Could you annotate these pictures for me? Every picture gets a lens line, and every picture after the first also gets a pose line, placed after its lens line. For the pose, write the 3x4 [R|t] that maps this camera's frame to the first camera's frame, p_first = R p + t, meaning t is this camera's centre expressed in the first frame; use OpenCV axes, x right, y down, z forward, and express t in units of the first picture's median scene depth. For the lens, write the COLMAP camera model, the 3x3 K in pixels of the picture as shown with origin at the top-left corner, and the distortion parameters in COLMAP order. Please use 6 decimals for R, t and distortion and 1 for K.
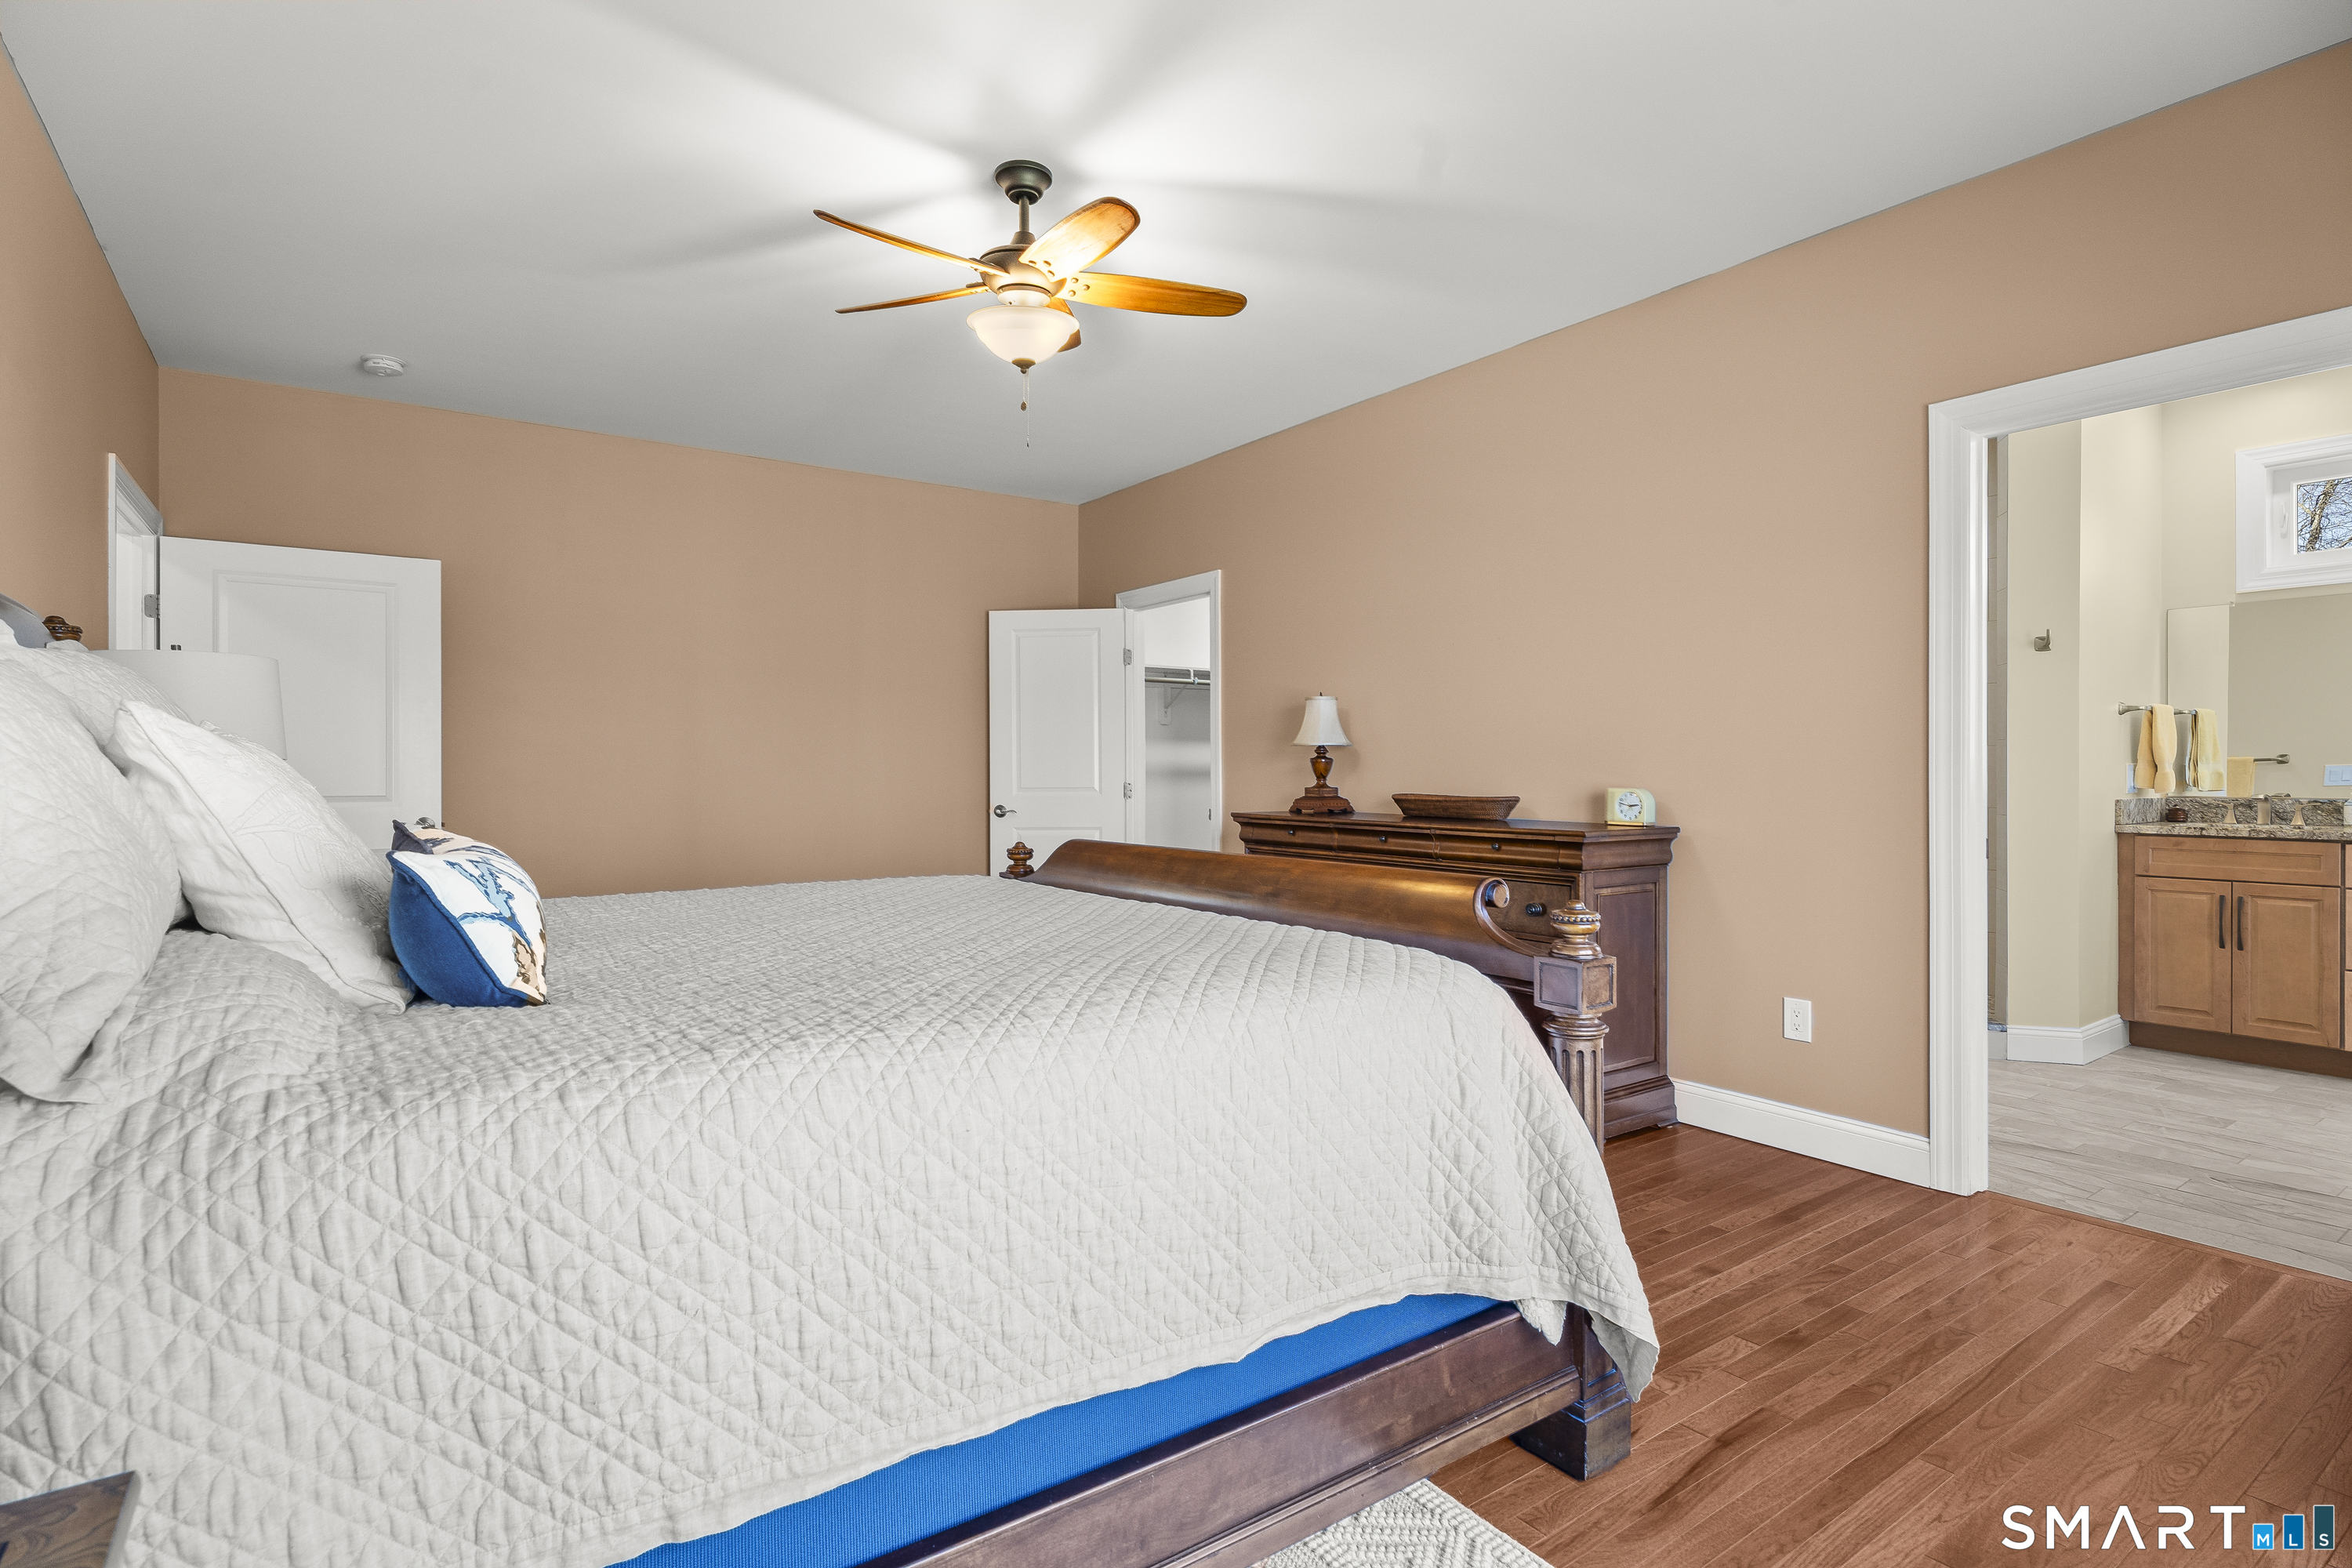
lens RADIAL K [[1208.6, 0, 1182.5], [0, 1208.6, 779.0], [0, 0, 1]] dist [-0.016225, 0.003516]
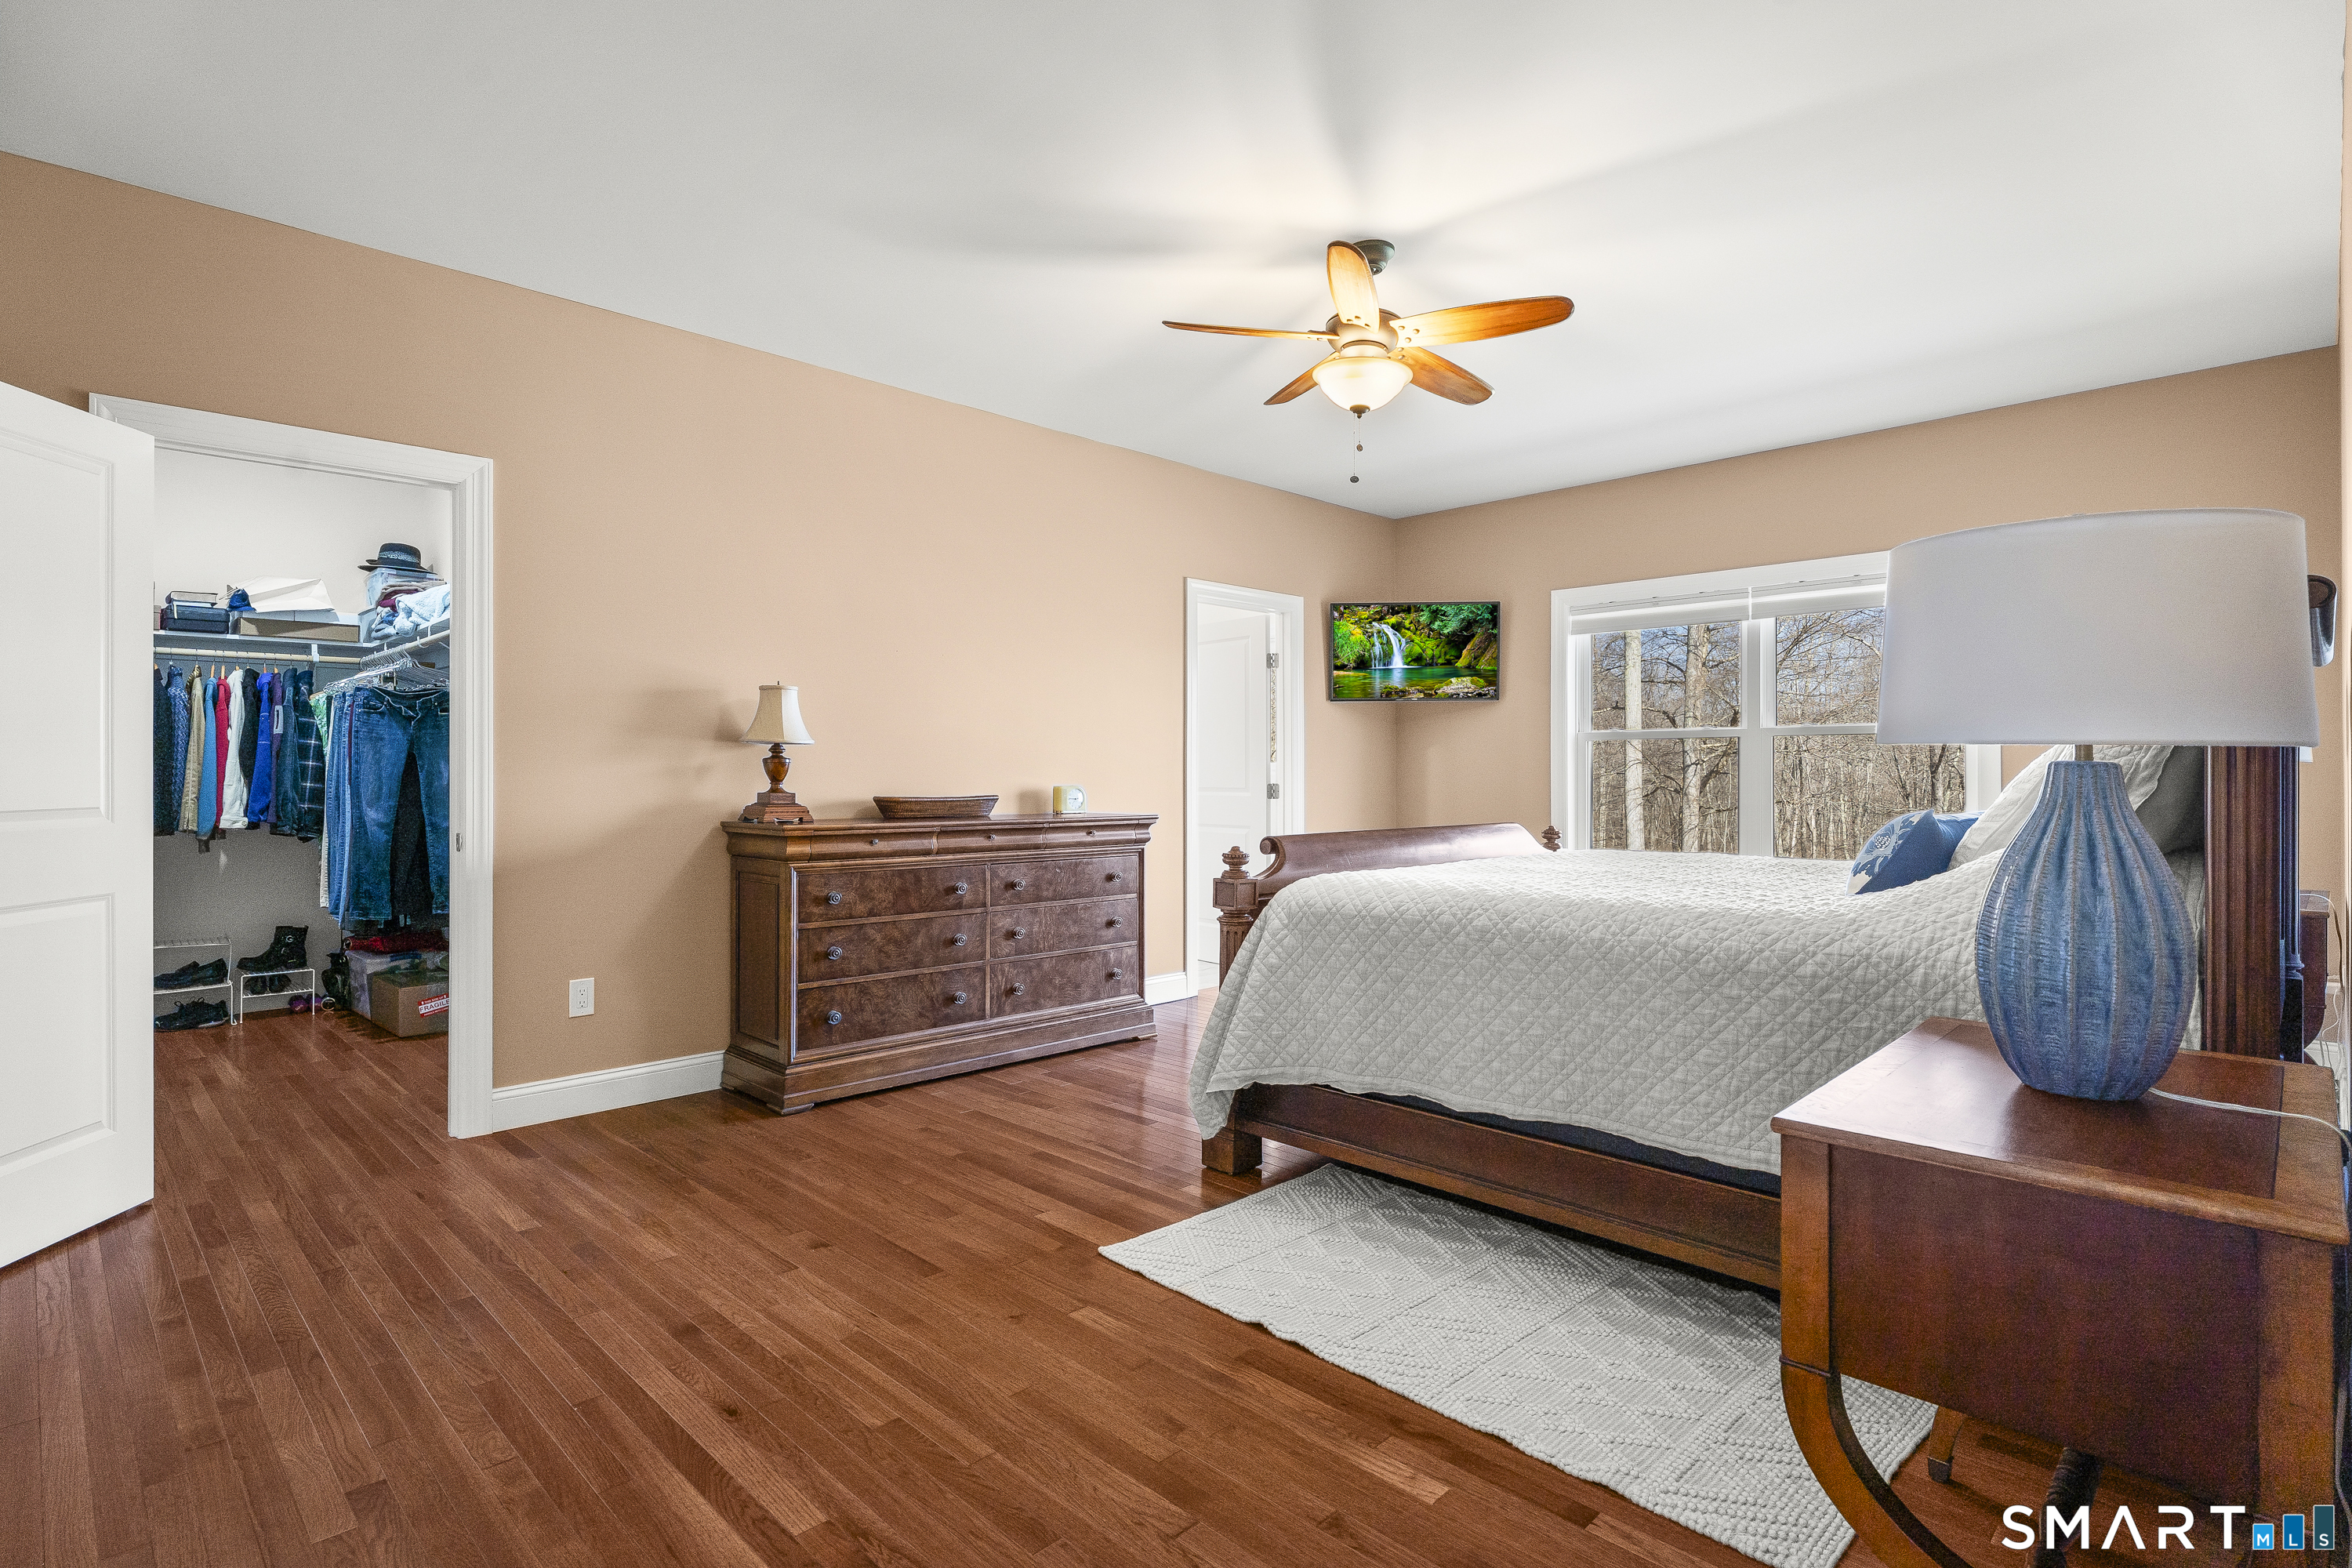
lens RADIAL K [[1149.8, 0, 1181.1], [0, 1149.8, 777.7], [0, 0, 1]] dist [0.001660, 0.000071]
pose [[-0.172203, -0.000248, 0.985061, -0.827041], [0.003570, 0.999993, 0.000875, -0.002938], [-0.985055, 0.003667, -0.172201, 0.955789]]
